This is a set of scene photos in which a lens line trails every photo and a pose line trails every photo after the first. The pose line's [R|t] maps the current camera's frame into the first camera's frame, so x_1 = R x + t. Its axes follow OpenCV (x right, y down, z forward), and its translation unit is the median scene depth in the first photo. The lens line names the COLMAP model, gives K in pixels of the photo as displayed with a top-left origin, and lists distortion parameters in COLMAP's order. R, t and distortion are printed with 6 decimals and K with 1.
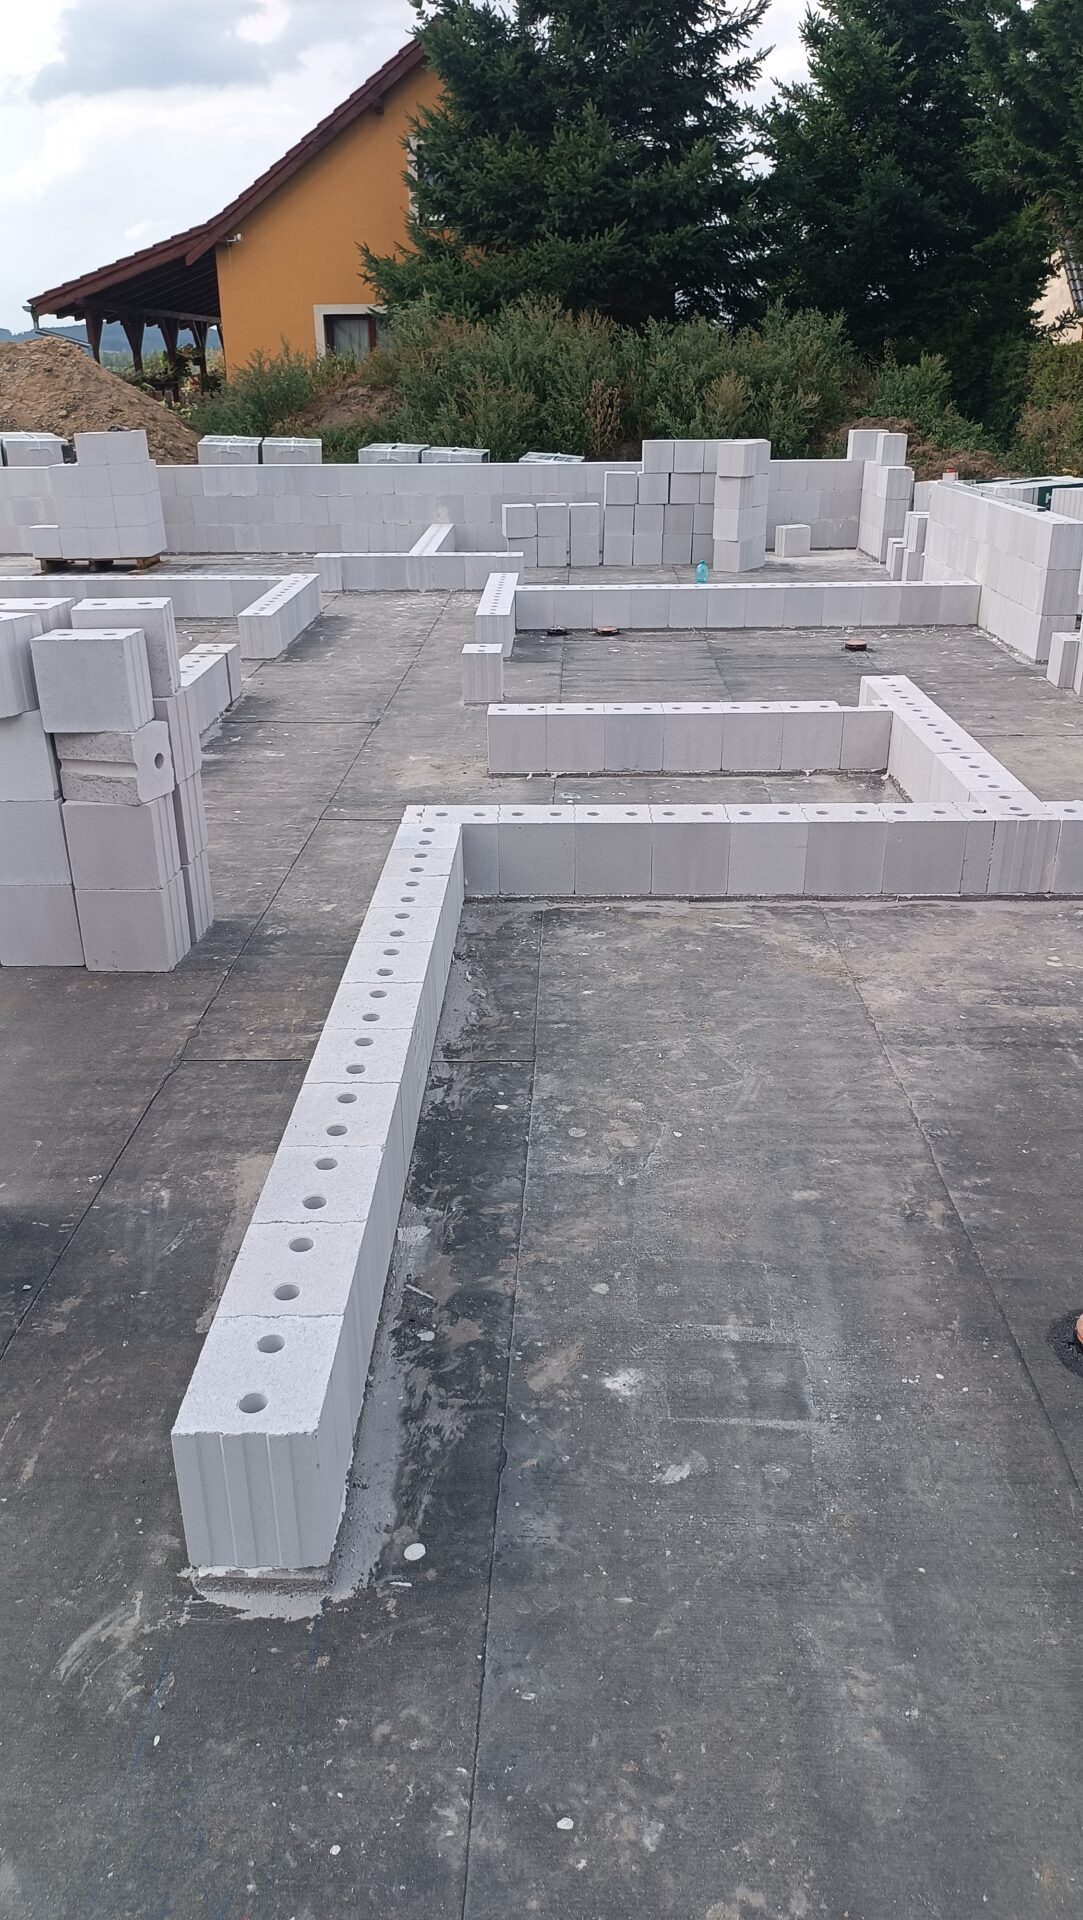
lens RADIAL K [[1365.8, 0, 534.4], [0, 1365.8, 961.1], [0, 0, 1]] dist [0.057663, -0.086805]
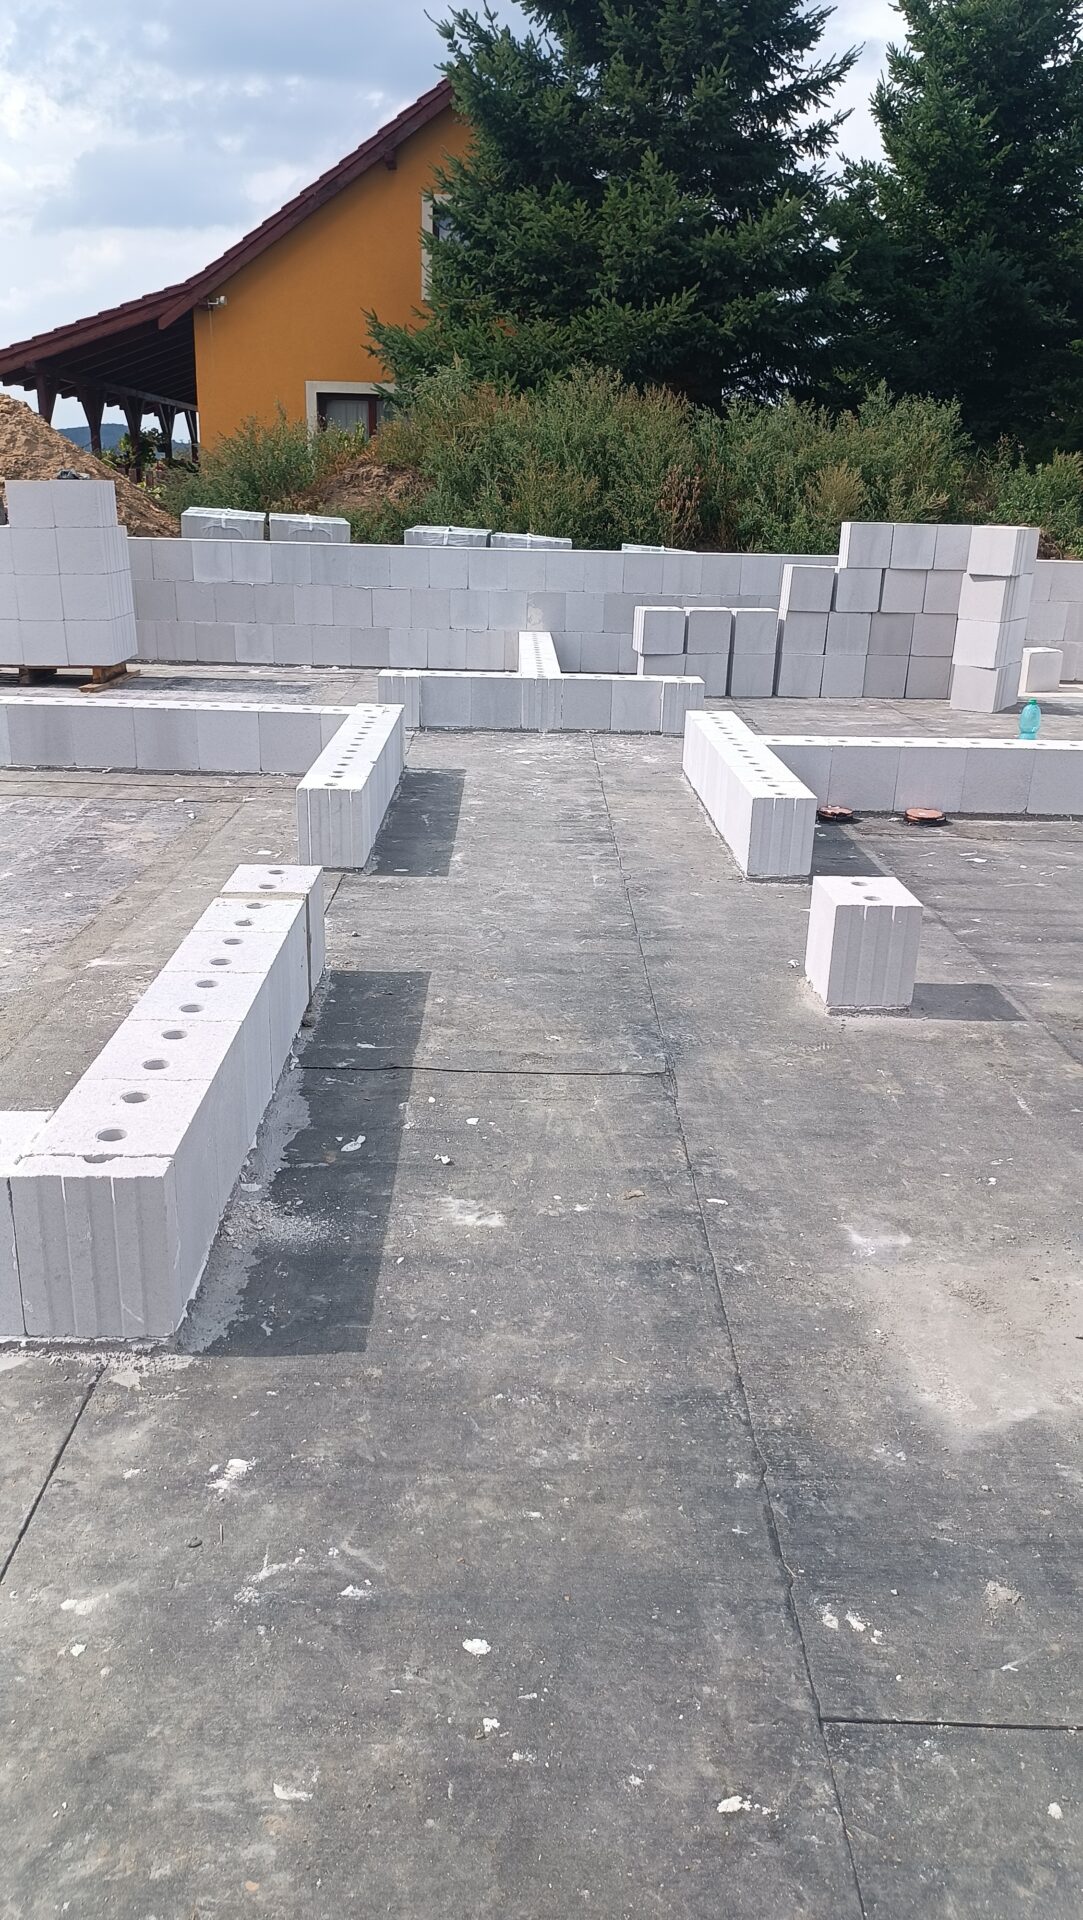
lens RADIAL K [[1365.8, 0, 536.9], [0, 1365.8, 960.4], [0, 0, 1]] dist [0.057663, -0.086805]
pose [[0.998623, 0.021817, 0.047710, -0.088788], [-0.018006, 0.996720, -0.078898, -0.088119], [-0.049274, 0.077931, 0.995740, 0.292213]]
